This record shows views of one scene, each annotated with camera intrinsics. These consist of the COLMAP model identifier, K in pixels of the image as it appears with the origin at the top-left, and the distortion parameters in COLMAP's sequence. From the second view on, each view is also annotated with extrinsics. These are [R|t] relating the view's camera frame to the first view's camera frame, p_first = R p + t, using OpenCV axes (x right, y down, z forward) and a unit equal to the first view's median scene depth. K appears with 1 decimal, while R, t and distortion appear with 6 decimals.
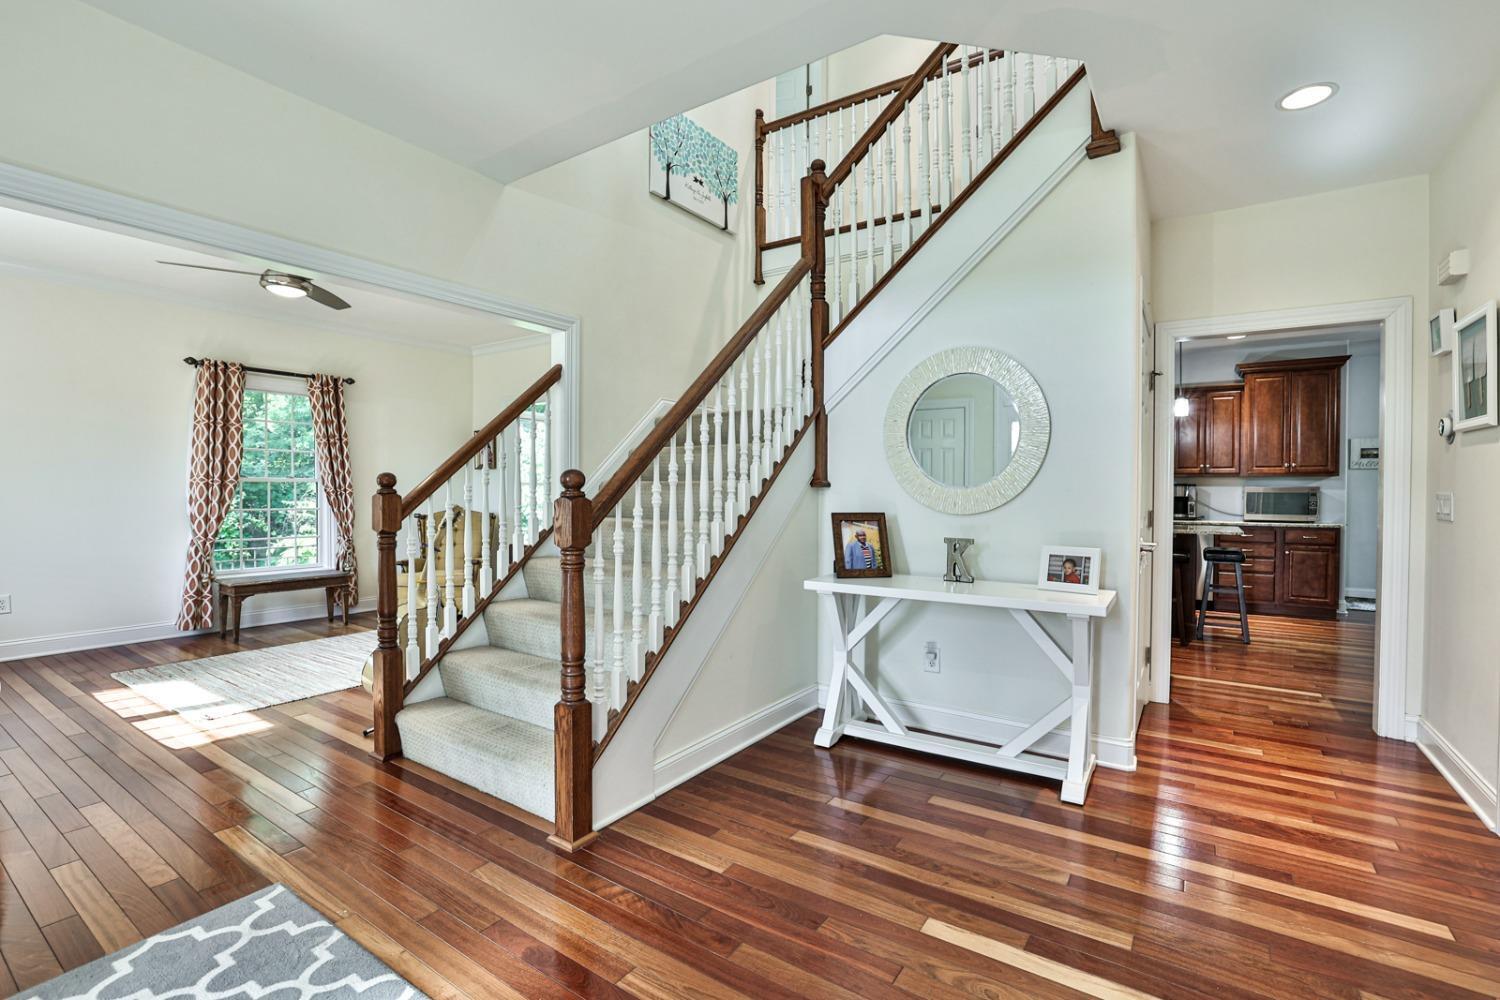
lens RADIAL K [[682.2, 0, 740.0], [0, 682.2, 498.8], [0, 0, 1]] dist [-0.016269, 0.001390]
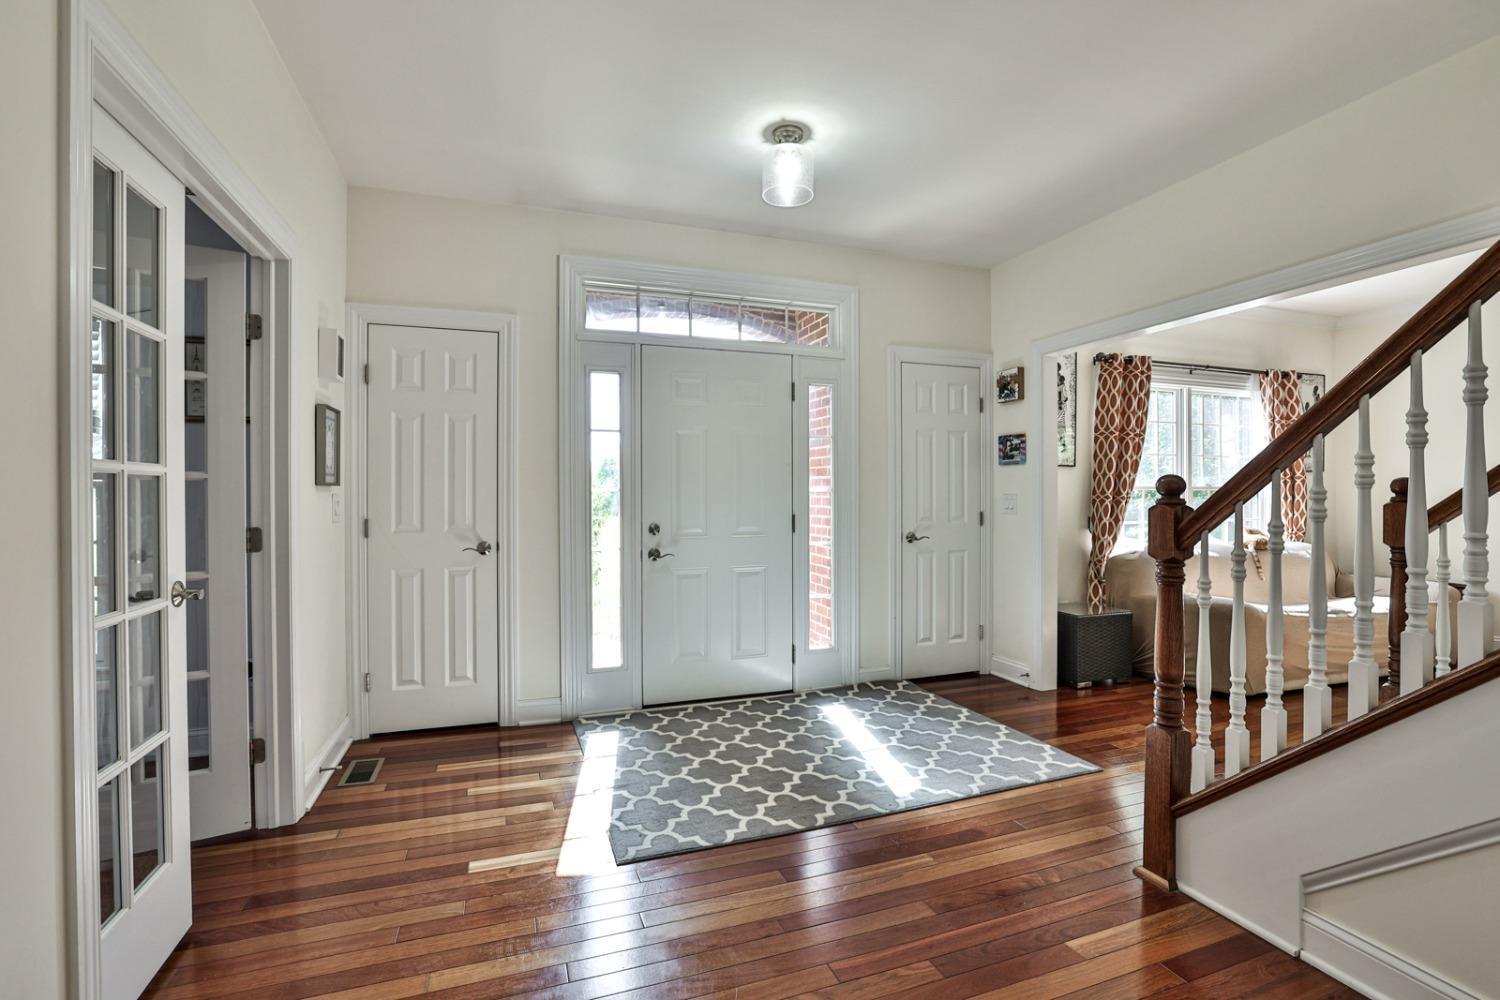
lens RADIAL K [[682.2, 0, 750.4], [0, 682.2, 495.8], [0, 0, 1]] dist [-0.016269, 0.001390]
pose [[-0.572277, 0.000843, -0.820060, 1.251515], [-0.009387, 0.999927, 0.007579, -0.025700], [0.820007, 0.012035, -0.572227, 1.602705]]
